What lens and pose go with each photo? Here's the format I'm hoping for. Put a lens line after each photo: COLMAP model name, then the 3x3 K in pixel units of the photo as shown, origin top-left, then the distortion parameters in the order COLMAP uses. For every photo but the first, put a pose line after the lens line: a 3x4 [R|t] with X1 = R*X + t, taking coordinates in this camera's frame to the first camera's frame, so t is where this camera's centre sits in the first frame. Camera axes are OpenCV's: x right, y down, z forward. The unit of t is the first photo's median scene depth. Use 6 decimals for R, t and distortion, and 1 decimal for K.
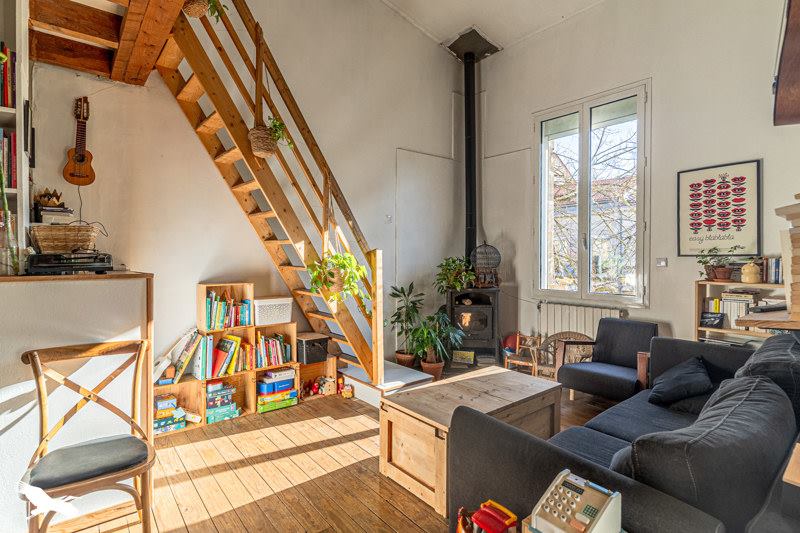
lens RADIAL K [[399.5, 0, 396.9], [0, 399.5, 263.2], [0, 0, 1]] dist [0.002280, -0.000488]
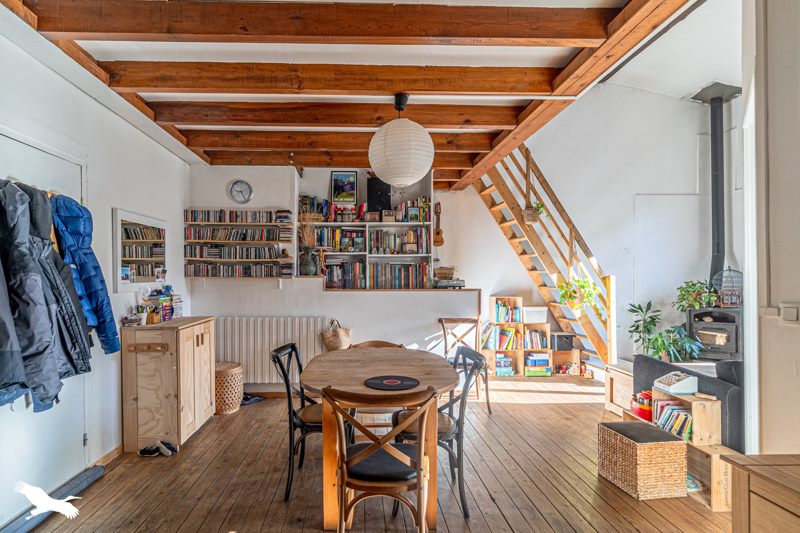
lens RADIAL K [[399.5, 0, 361.4], [0, 399.5, 280.2], [0, 0, 1]] dist [0.002280, -0.000488]
pose [[0.780526, -0.002022, -0.625120, 0.151418], [-0.006464, 0.999915, -0.011306, 0.003810], [0.625090, 0.012866, 0.780447, -0.695433]]
